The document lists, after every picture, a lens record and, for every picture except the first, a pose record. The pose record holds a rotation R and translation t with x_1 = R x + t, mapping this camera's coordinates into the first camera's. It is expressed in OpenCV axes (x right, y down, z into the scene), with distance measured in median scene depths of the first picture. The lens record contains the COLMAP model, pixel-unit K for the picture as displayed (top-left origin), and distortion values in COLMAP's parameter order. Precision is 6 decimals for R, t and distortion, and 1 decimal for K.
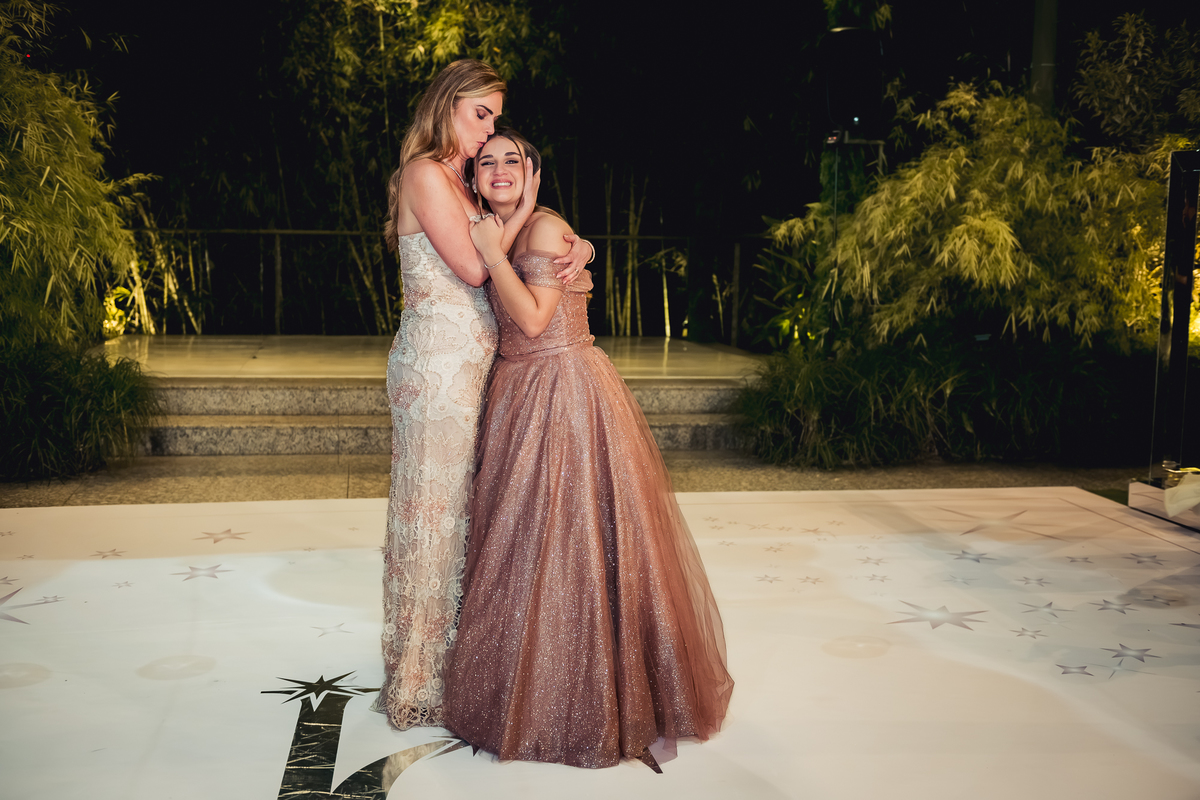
lens RADIAL K [[1387.6, 0, 598.5], [0, 1387.6, 395.2], [0, 0, 1]] dist [-0.006887, 0.011002]
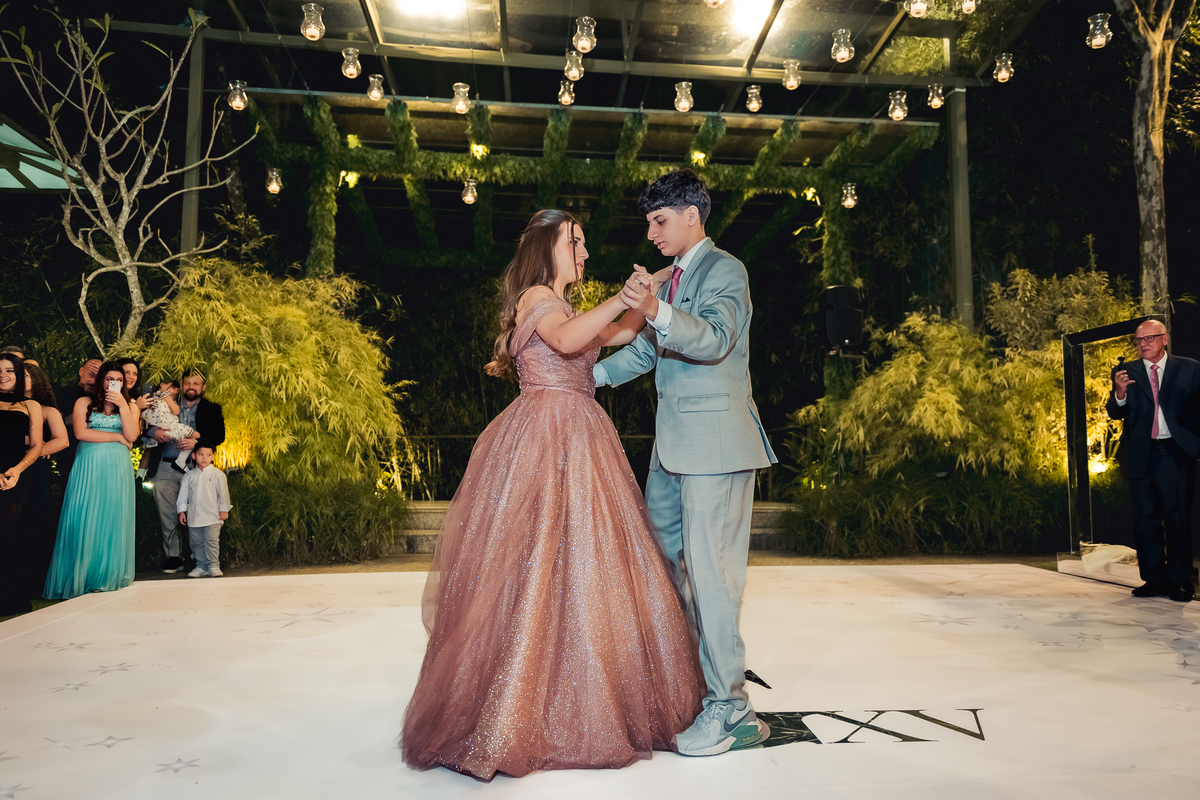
lens RADIAL K [[863.2, 0, 599.1], [0, 863.2, 400.9], [0, 0, 1]] dist [0.004919, -0.004184]
pose [[0.996584, -0.024261, -0.078942, -0.021068], [0.008409, 0.980717, -0.195250, 0.060719], [0.082157, 0.193919, 0.977571, 0.023839]]
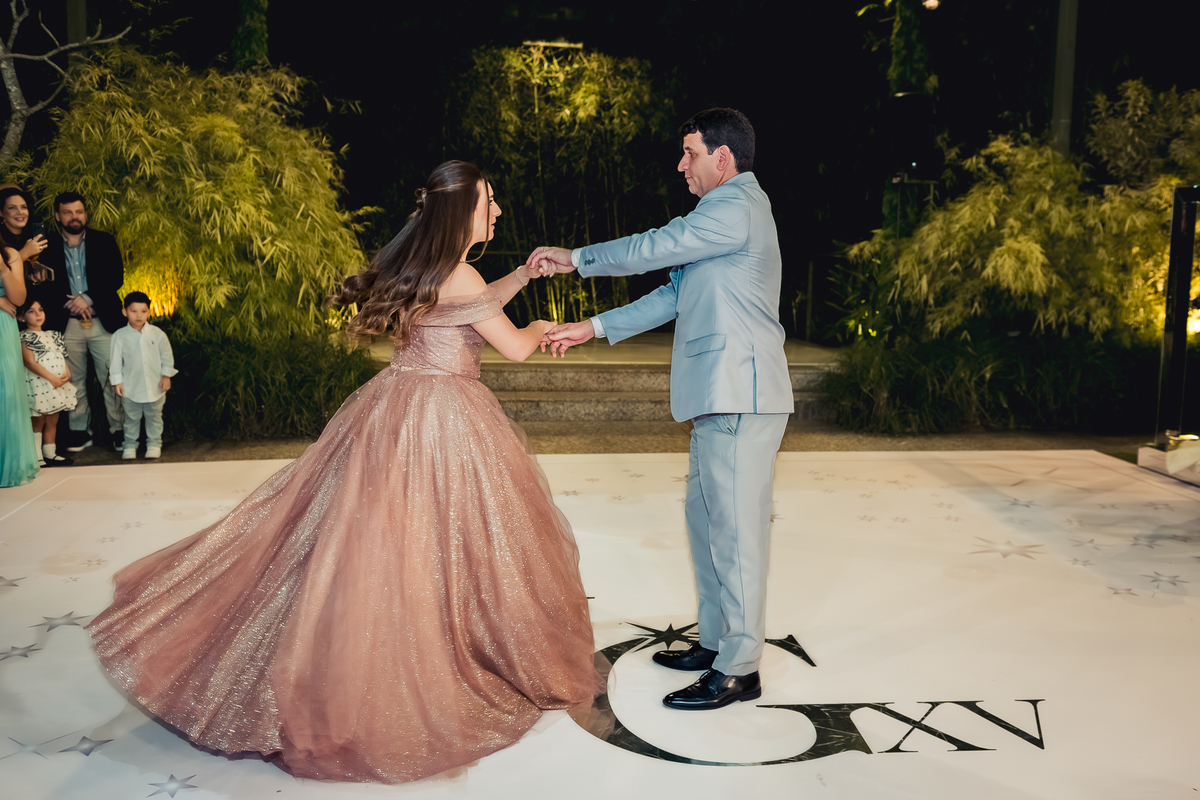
lens RADIAL K [[1065.4, 0, 638.4], [0, 1065.4, 379.0], [0, 0, 1]] dist [0.002765, 0.002278]
pose [[0.999284, 0.005576, -0.037421, -0.032977], [-0.005607, 0.999984, -0.000710, 0.002819], [0.037416, 0.000920, 0.999299, 0.001260]]
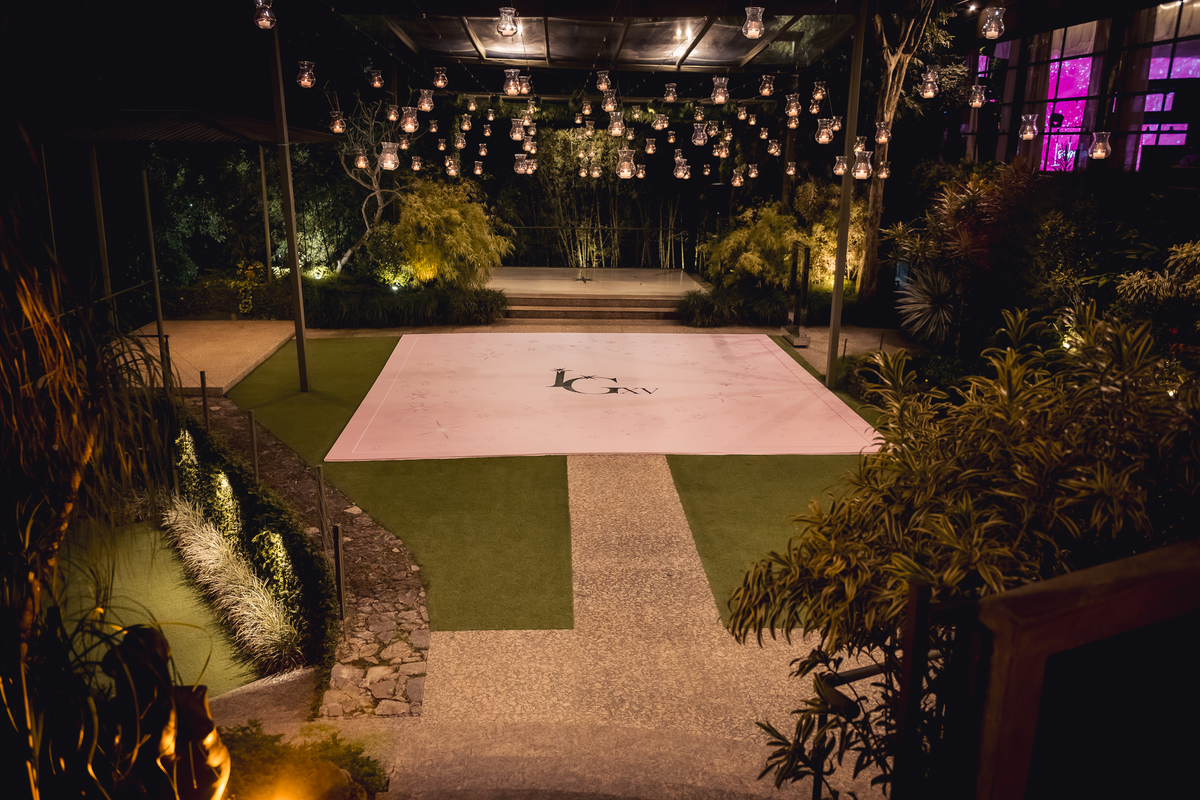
lens RADIAL K [[922.1, 0, 594.1], [0, 922.1, 400.0], [0, 0, 1]] dist [-0.023299, -0.010646]
pose [[0.991870, 0.035529, -0.122195, 0.171664], [-0.015778, 0.987160, 0.158951, -0.113052], [0.126274, -0.155731, 0.979695, -1.155394]]
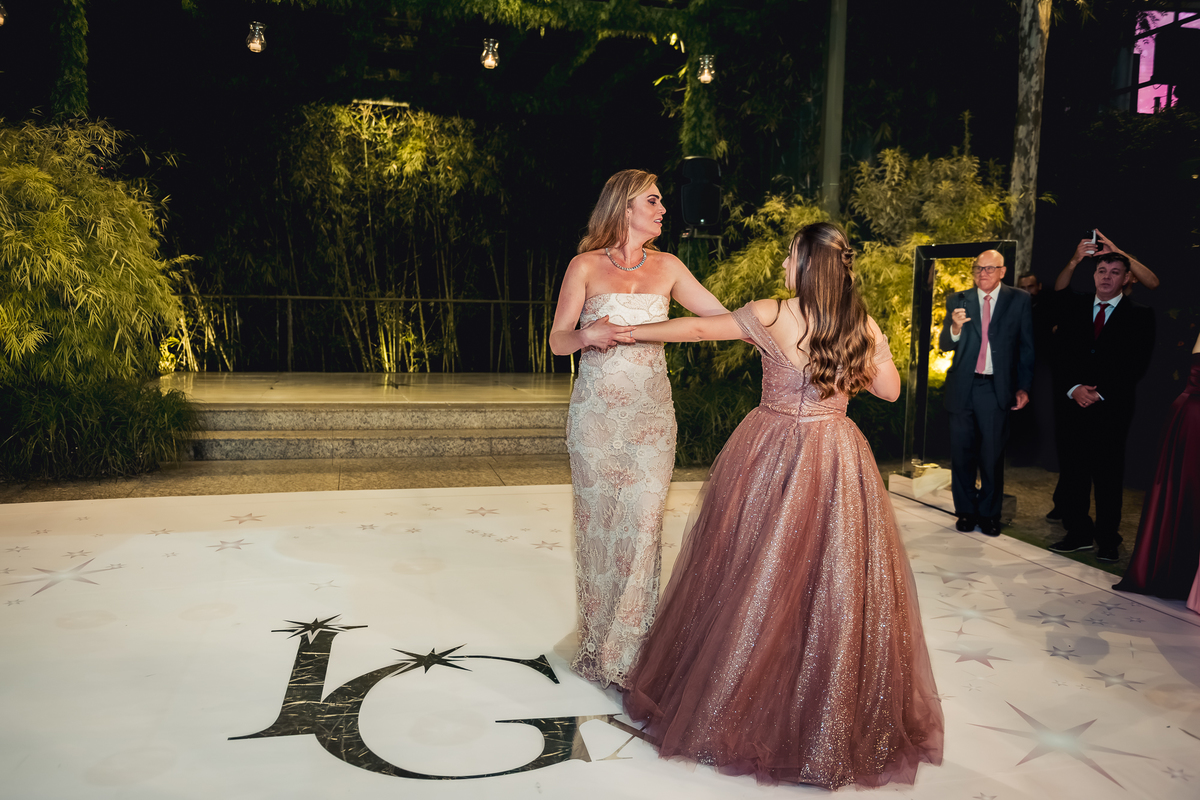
lens RADIAL K [[992.2, 0, 595.2], [0, 992.2, 400.2], [0, 0, 1]] dist [0.005931, -0.004650]
pose [[0.997595, -0.002433, 0.069268, 0.005175], [0.003413, 0.999896, -0.014030, -0.000671], [-0.069227, 0.014233, 0.997499, -0.007085]]
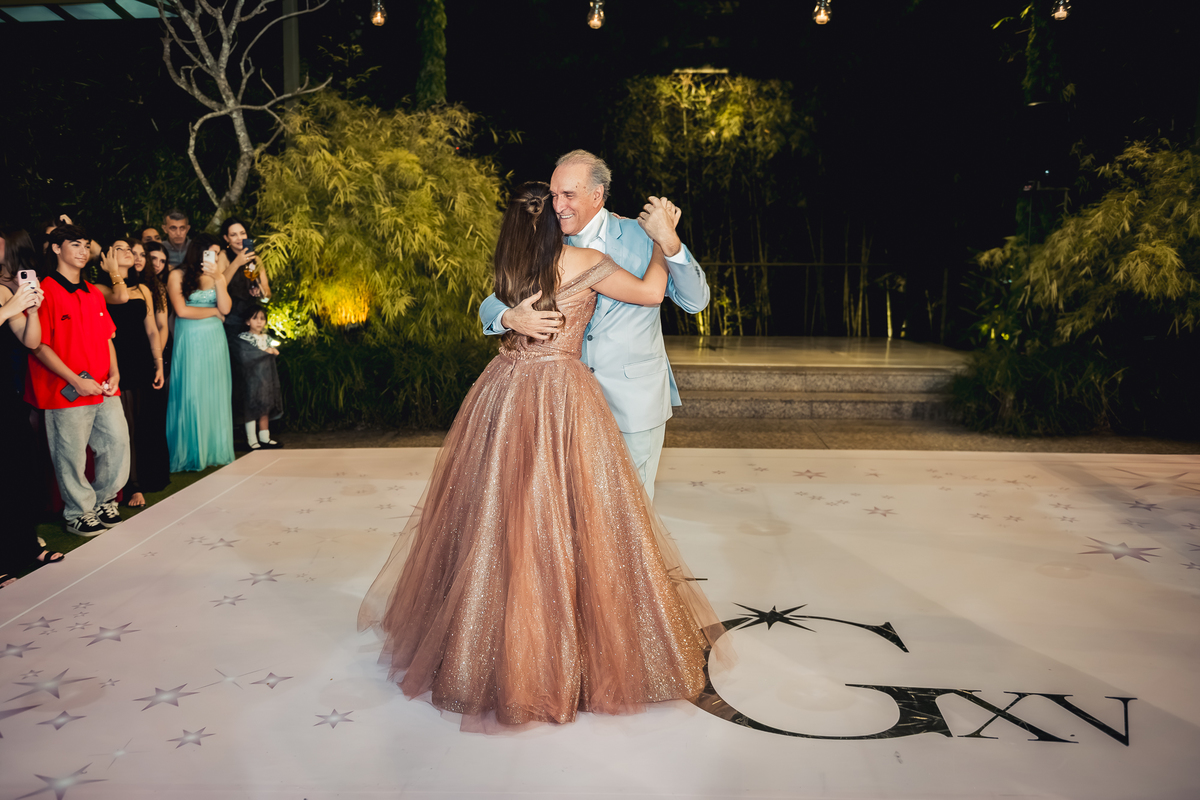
lens RADIAL K [[977.3, 0, 596.2], [0, 977.3, 395.0], [0, 0, 1]] dist [-0.008424, -0.007422]
pose [[0.973005, 0.017209, -0.230141, -0.014586], [-0.013339, 0.999742, 0.018361, 0.001717], [0.230398, -0.014796, 0.972984, -0.002546]]
